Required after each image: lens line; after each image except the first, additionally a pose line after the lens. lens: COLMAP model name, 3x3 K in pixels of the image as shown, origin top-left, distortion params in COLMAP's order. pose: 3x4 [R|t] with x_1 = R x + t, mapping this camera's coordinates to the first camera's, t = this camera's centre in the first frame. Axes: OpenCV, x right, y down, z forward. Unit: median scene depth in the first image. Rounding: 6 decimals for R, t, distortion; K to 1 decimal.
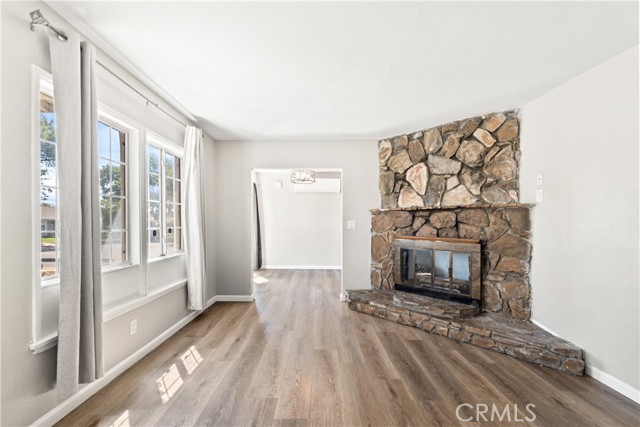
lens RADIAL K [[285.4, 0, 318.8], [0, 285.4, 219.6], [0, 0, 1]] dist [-0.016633, 0.000026]
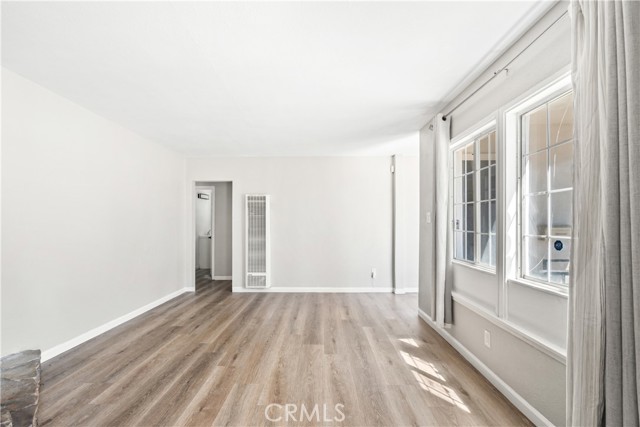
lens RADIAL K [[282.4, 0, 309.1], [0, 282.4, 214.2], [0, 0, 1]] dist [-0.000687, -0.000135]
pose [[-0.998651, -0.009911, 0.050968, -0.074774], [-0.011785, 0.999261, -0.036595, 0.006681], [-0.050568, -0.037146, -0.998030, 1.313831]]
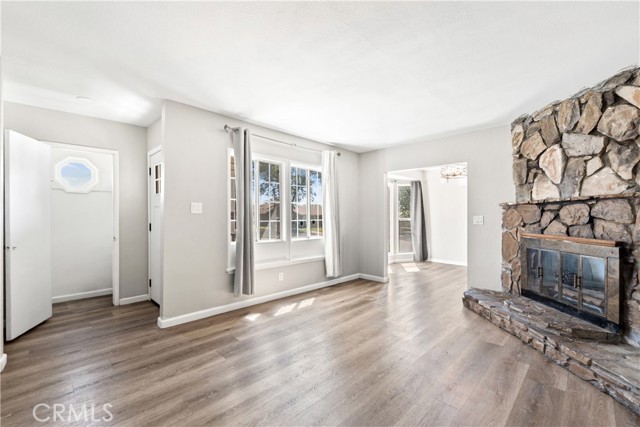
lens RADIAL K [[280.0, 0, 320.0], [0, 280.0, 213.5], [0, 0, 1]] dist [-0.000392, -0.000038]
pose [[0.716024, -0.006244, -0.698048, 0.485629], [0.002718, 0.999977, -0.006157, 0.000950], [0.698071, 0.002511, 0.716024, -0.047329]]
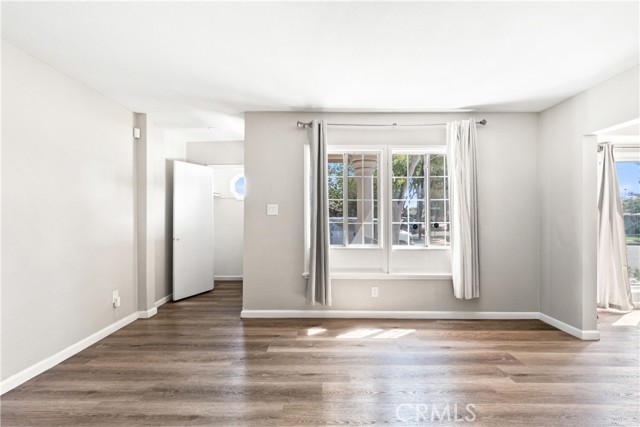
lens RADIAL K [[284.2, 0, 321.5], [0, 284.2, 217.7], [0, 0, 1]] dist [0.000389, 0.000110]
pose [[-0.010934, 0.000471, -0.999940, 0.512729], [0.007217, 0.999974, 0.000392, 0.004366], [0.999914, -0.007212, -0.010937, 0.500951]]
